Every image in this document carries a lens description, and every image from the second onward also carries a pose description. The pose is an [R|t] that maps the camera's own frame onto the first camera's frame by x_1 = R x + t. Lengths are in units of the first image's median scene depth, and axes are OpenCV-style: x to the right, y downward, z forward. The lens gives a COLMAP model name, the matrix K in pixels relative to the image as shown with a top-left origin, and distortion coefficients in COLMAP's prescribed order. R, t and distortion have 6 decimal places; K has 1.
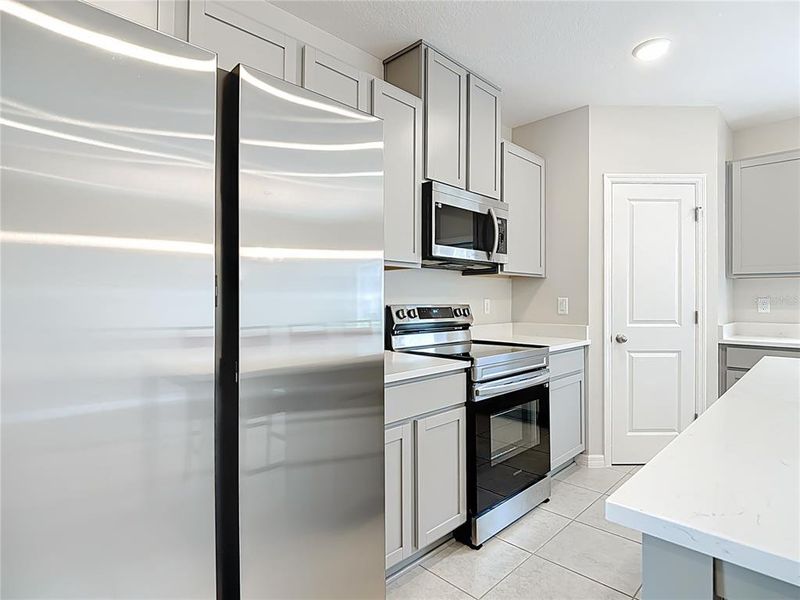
lens RADIAL K [[429.2, 0, 400.1], [0, 429.2, 298.6], [0, 0, 1]] dist [0.023401, -0.035221]
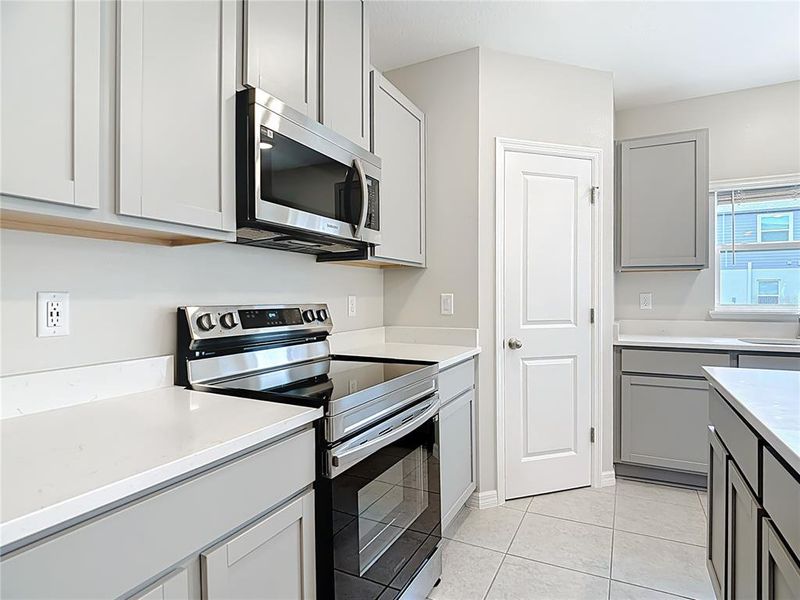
lens RADIAL K [[429.2, 0, 400.1], [0, 429.2, 298.6], [0, 0, 1]] dist [0.023401, -0.035221]
pose [[0.951949, -0.006912, 0.306178, 0.061293], [0.004613, 0.999955, 0.008232, 0.000317], [-0.306221, -0.006424, 0.951939, 0.301258]]
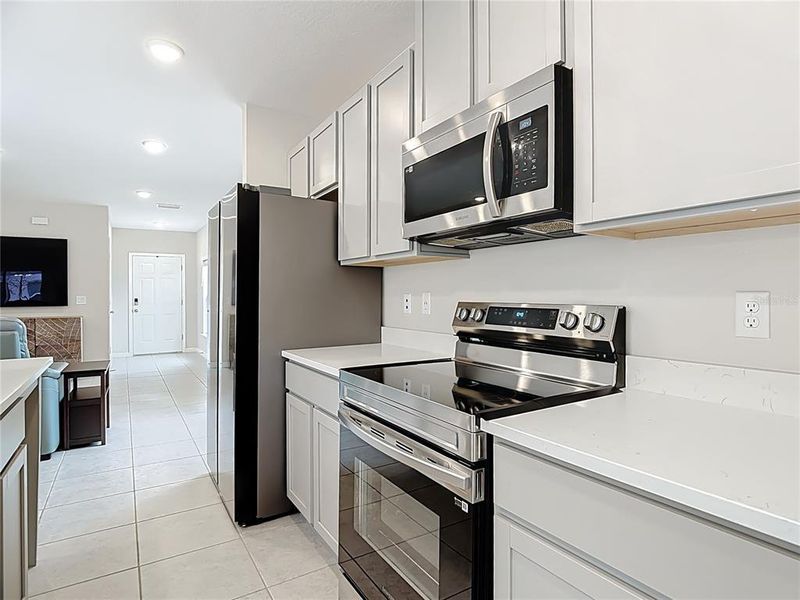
lens RADIAL K [[429.2, 0, 400.1], [0, 429.2, 298.6], [0, 0, 1]] dist [0.023401, -0.035221]
pose [[-0.212189, 0.007535, -0.977200, 0.633529], [0.005304, 0.999964, 0.006559, 0.002498], [0.977214, -0.003791, -0.212221, 0.870220]]
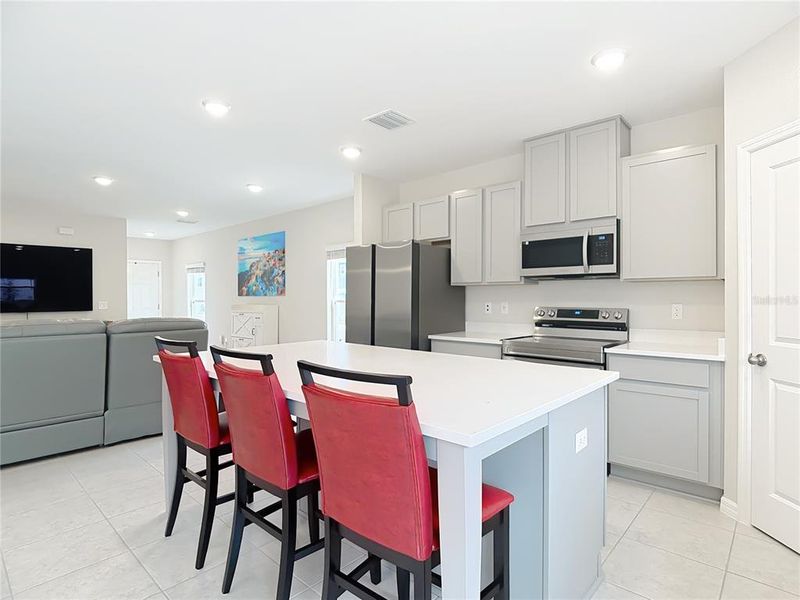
lens RADIAL K [[424.0, 0, 400.0], [0, 424.0, 300.0], [0, 0, 1]] dist [0.001023, -0.010150]
pose [[0.045468, 0.004794, -0.998954, 1.220982], [0.004625, 0.999977, 0.005010, -0.016340], [0.998955, -0.004848, 0.045444, 0.359357]]
